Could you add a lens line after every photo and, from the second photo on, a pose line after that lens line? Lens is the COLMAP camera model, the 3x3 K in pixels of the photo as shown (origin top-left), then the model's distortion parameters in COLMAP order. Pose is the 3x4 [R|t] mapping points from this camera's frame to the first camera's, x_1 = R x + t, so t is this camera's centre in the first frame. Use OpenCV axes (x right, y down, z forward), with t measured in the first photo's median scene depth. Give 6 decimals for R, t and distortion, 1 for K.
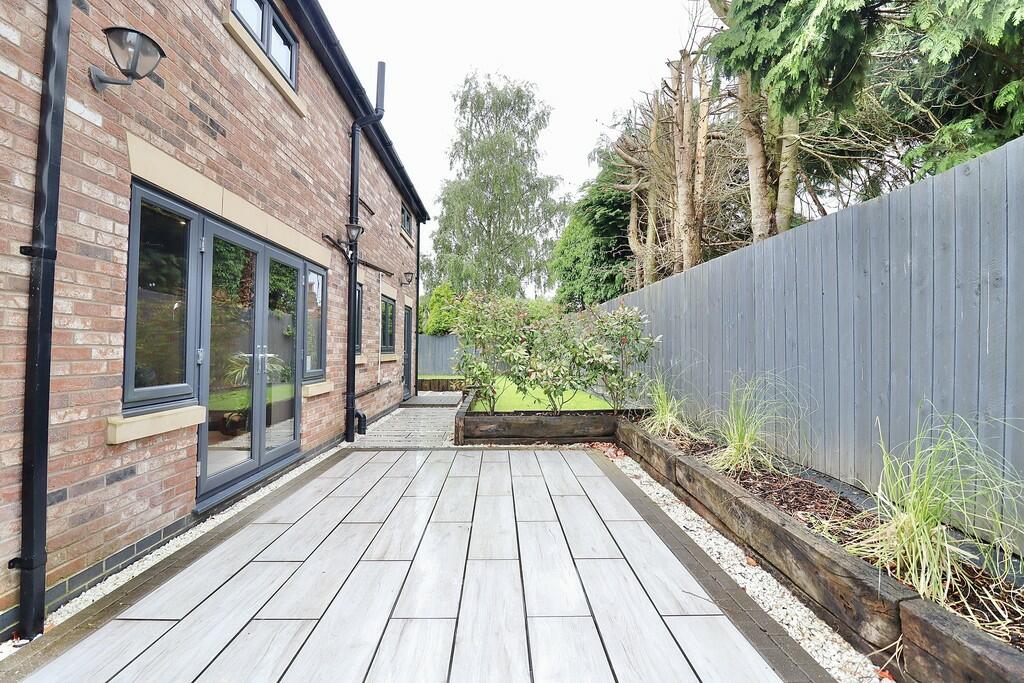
lens RADIAL K [[473.9, 0, 513.1], [0, 473.9, 330.3], [0, 0, 1]] dist [-0.000560, -0.013529]
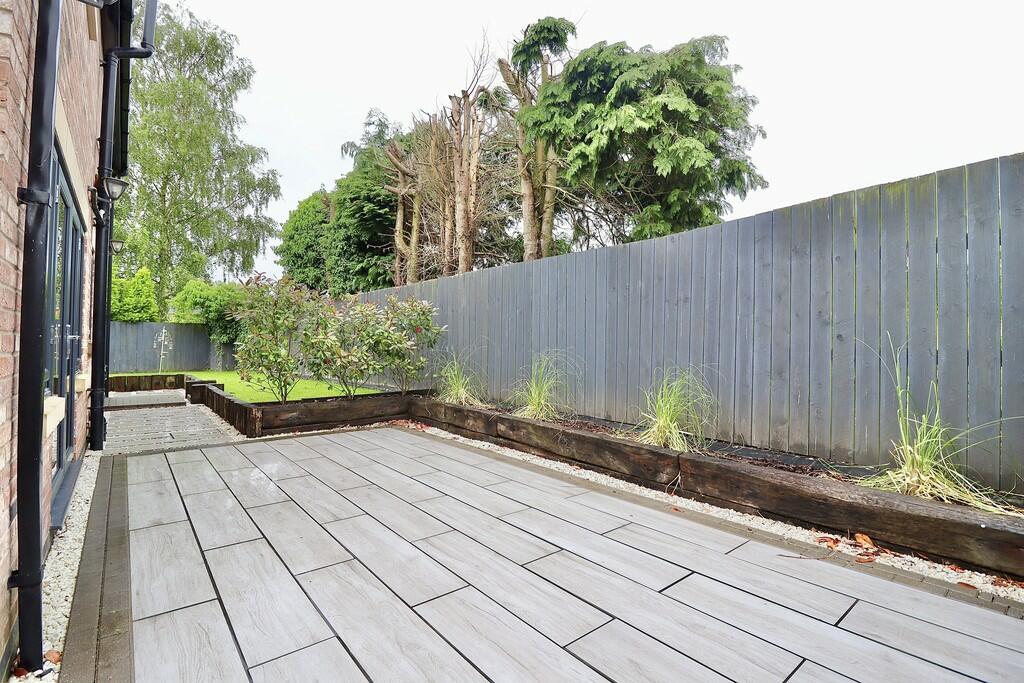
lens RADIAL K [[473.9, 0, 513.1], [0, 473.9, 330.3], [0, 0, 1]] dist [-0.000560, -0.013529]
pose [[0.793154, 0.016295, 0.608804, -0.365957], [-0.024909, 0.999673, 0.005695, 0.014944], [-0.608512, -0.019682, 0.793301, -0.067814]]
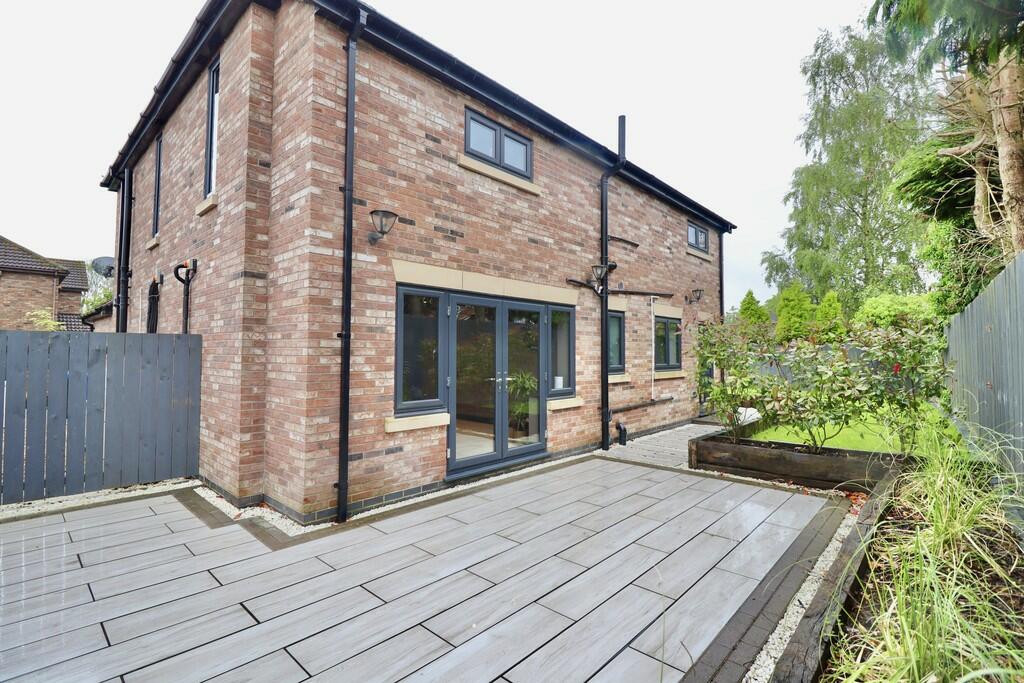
lens RADIAL K [[473.9, 0, 513.1], [0, 473.9, 330.3], [0, 0, 1]] dist [-0.000560, -0.013529]
pose [[0.712359, -0.036039, -0.700890, 0.427800], [0.029520, 0.999335, -0.021382, -0.054147], [0.701194, -0.005459, 0.712949, 0.014341]]
